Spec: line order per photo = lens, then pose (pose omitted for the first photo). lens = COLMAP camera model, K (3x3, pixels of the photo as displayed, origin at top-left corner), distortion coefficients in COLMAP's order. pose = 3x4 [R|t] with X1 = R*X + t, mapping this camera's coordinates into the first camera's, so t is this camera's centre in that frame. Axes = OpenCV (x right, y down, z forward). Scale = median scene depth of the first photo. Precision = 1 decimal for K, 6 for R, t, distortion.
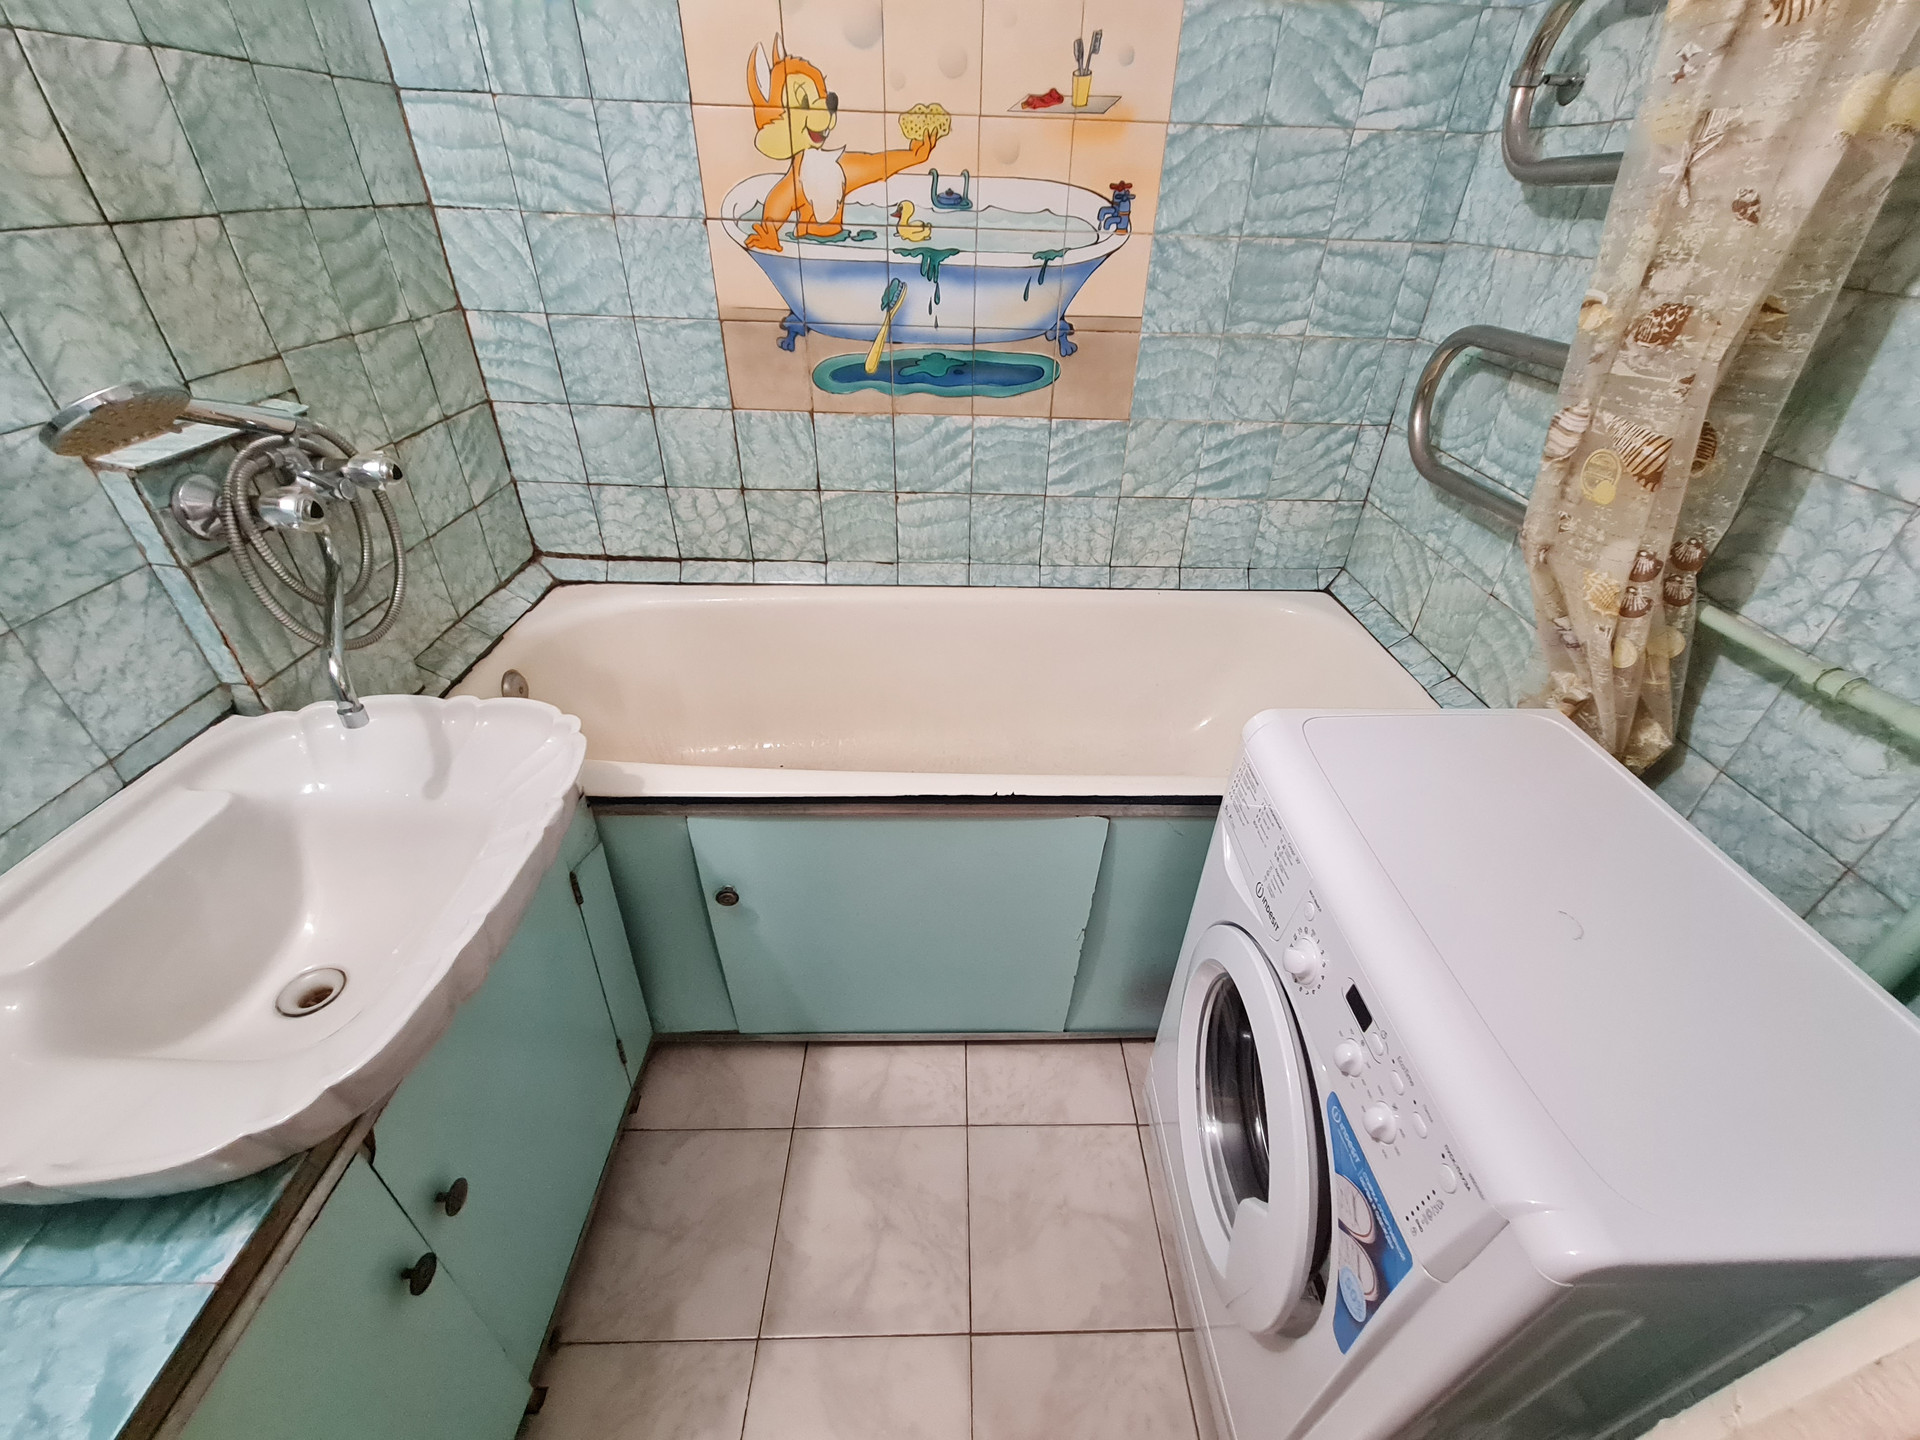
lens RADIAL K [[783.9, 0, 978.9], [0, 783.9, 729.8], [0, 0, 1]] dist [0.000948, -0.001768]
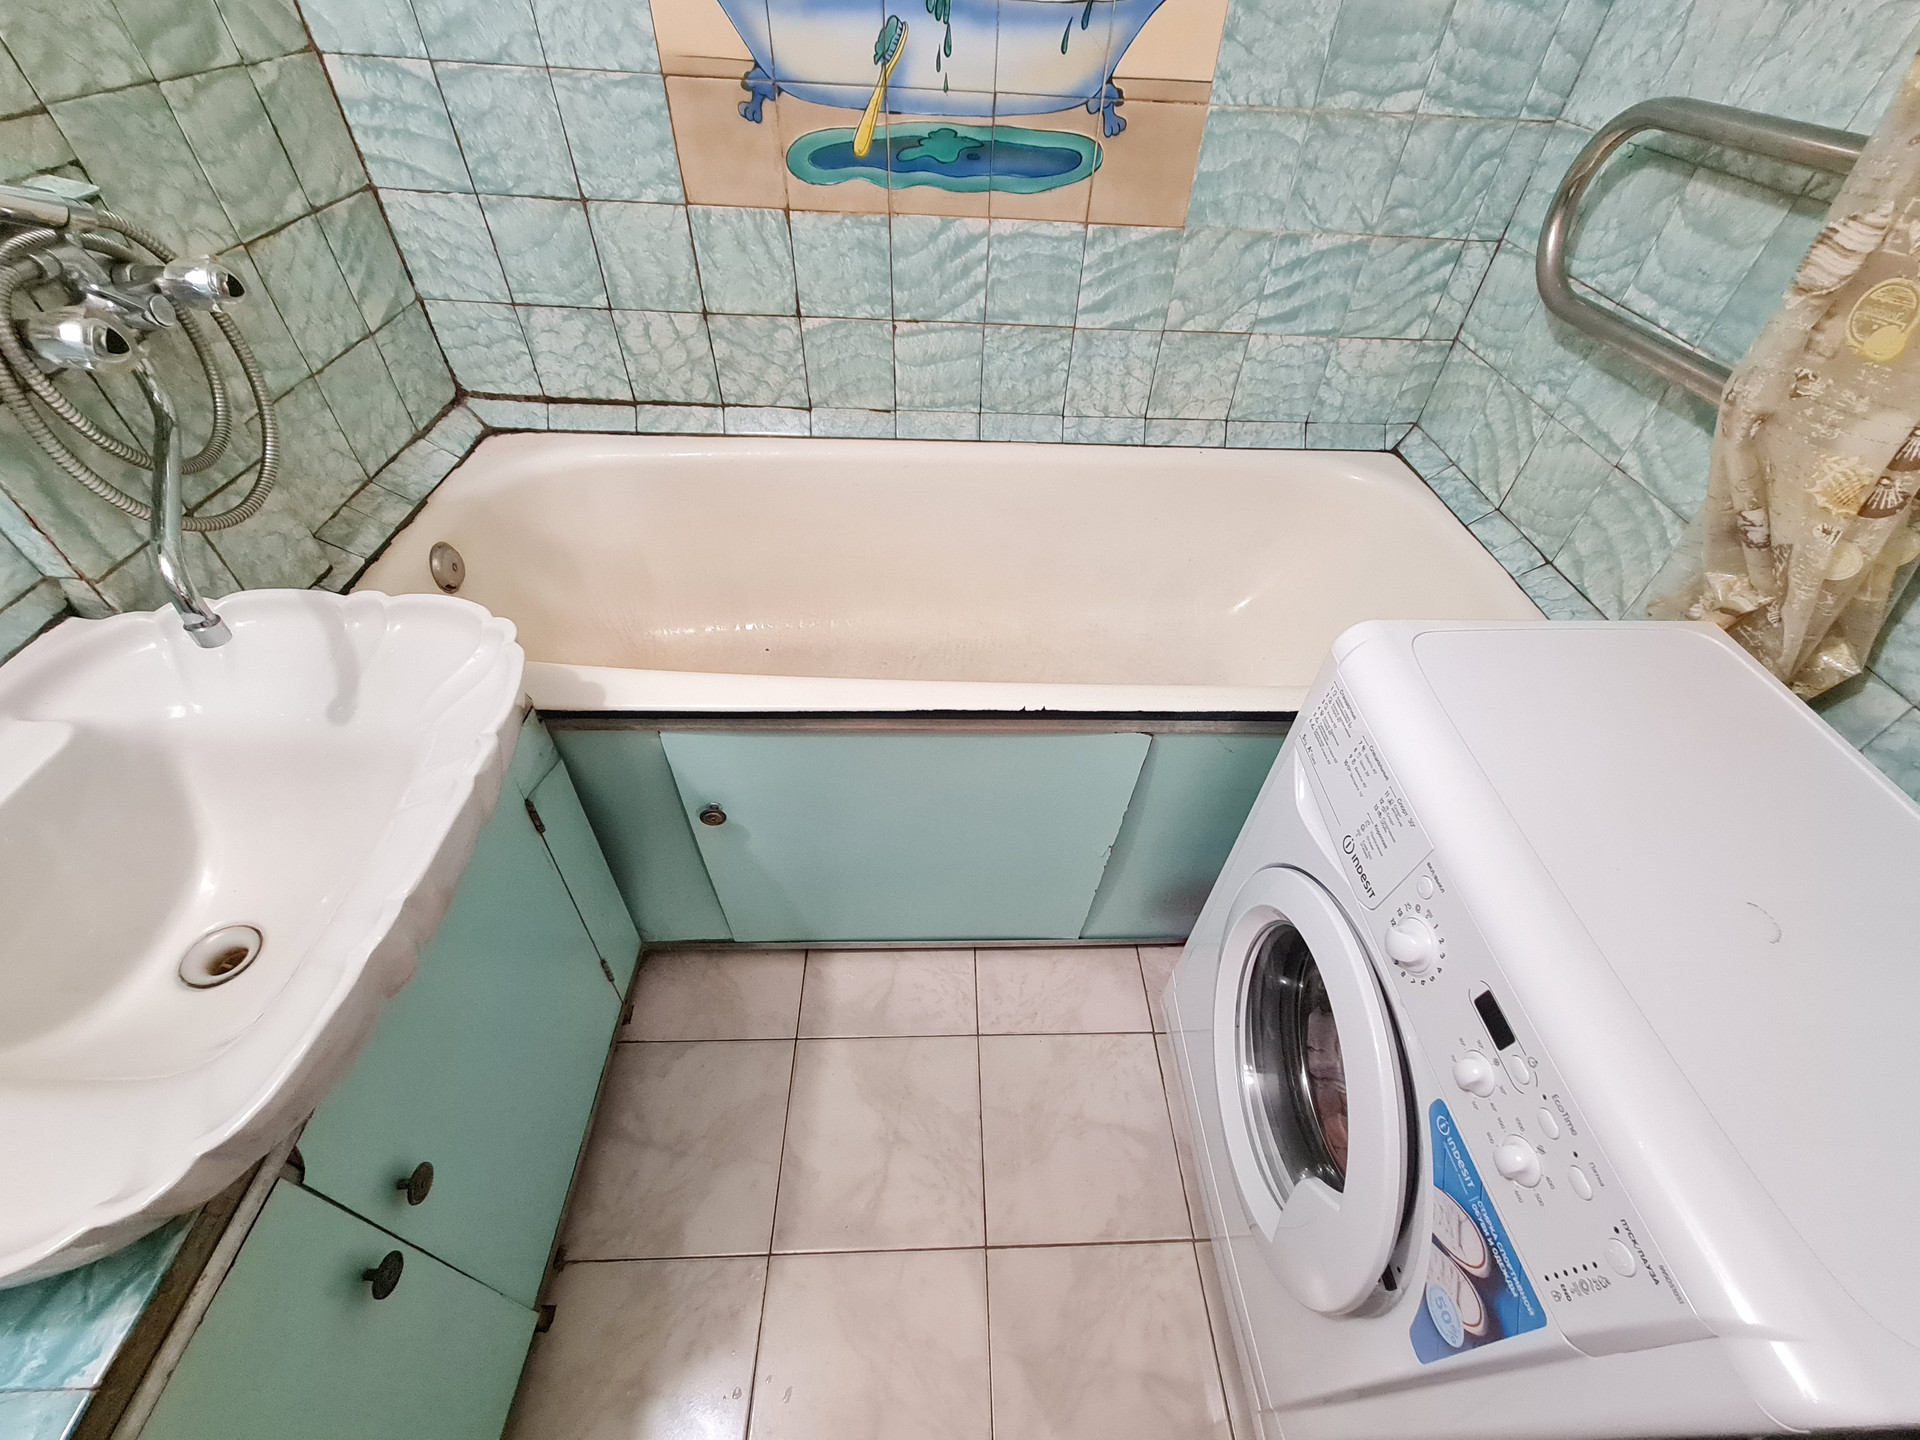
lens RADIAL K [[783.9, 0, 978.9], [0, 783.9, 729.8], [0, 0, 1]] dist [0.000948, -0.001768]
pose [[0.999812, 0.005423, 0.018594, -0.033571], [-0.008853, 0.981802, 0.189699, -0.044628], [-0.017227, -0.189828, 0.981666, 0.128116]]
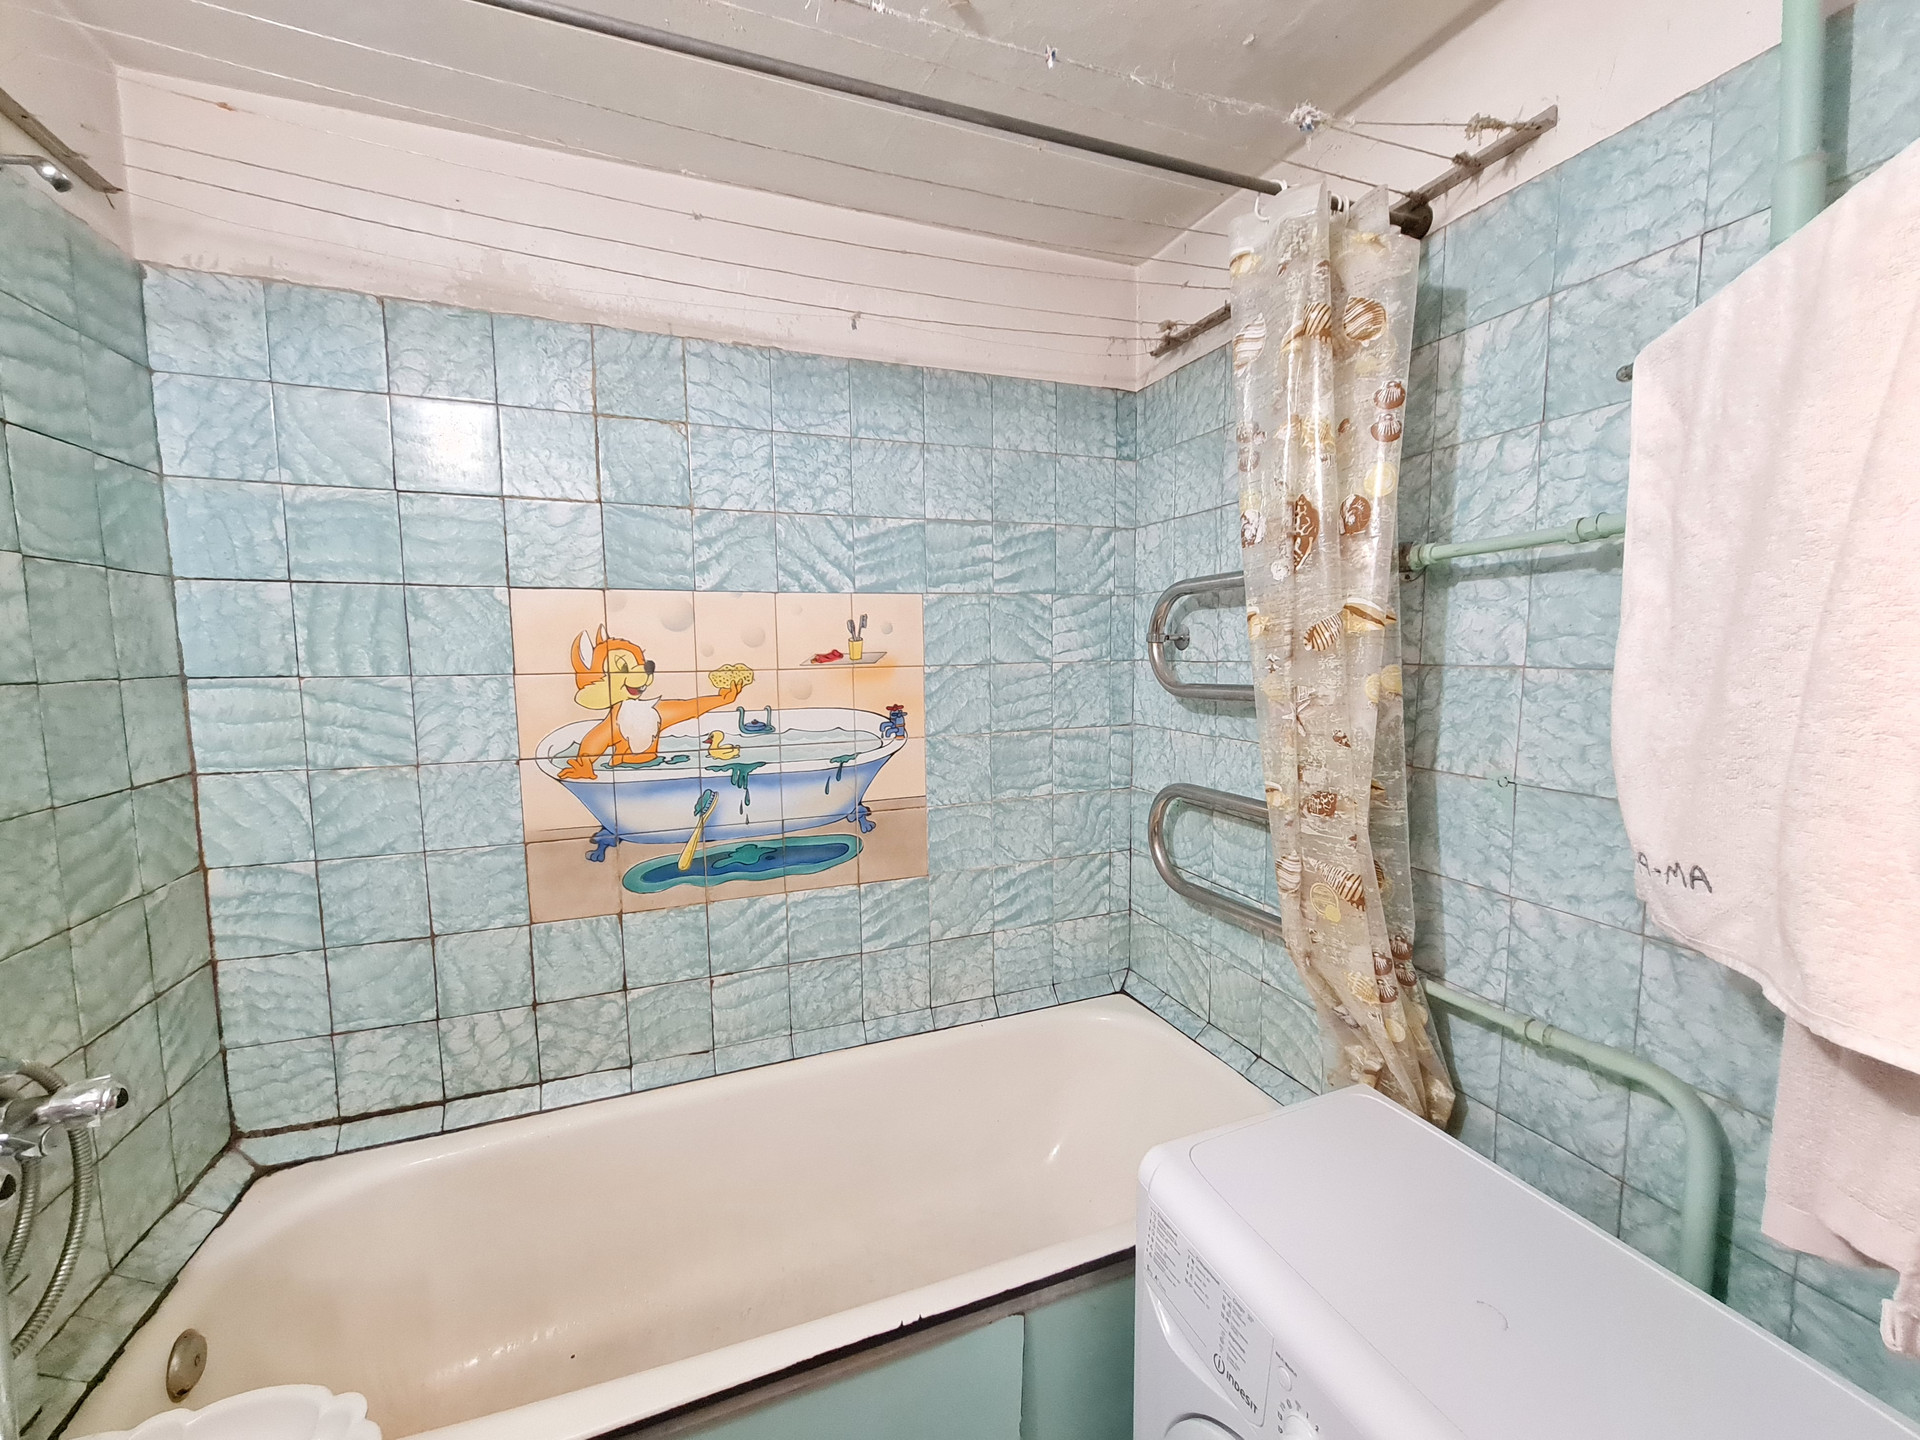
lens RADIAL K [[785.1, 0, 983.0], [0, 785.1, 723.6], [0, 0, 1]] dist [-0.001940, -0.000842]
pose [[0.936632, -0.075952, 0.341981, -0.113443], [0.232348, 0.865279, -0.444191, -0.071625], [-0.262171, 0.495503, 0.828096, -0.067982]]
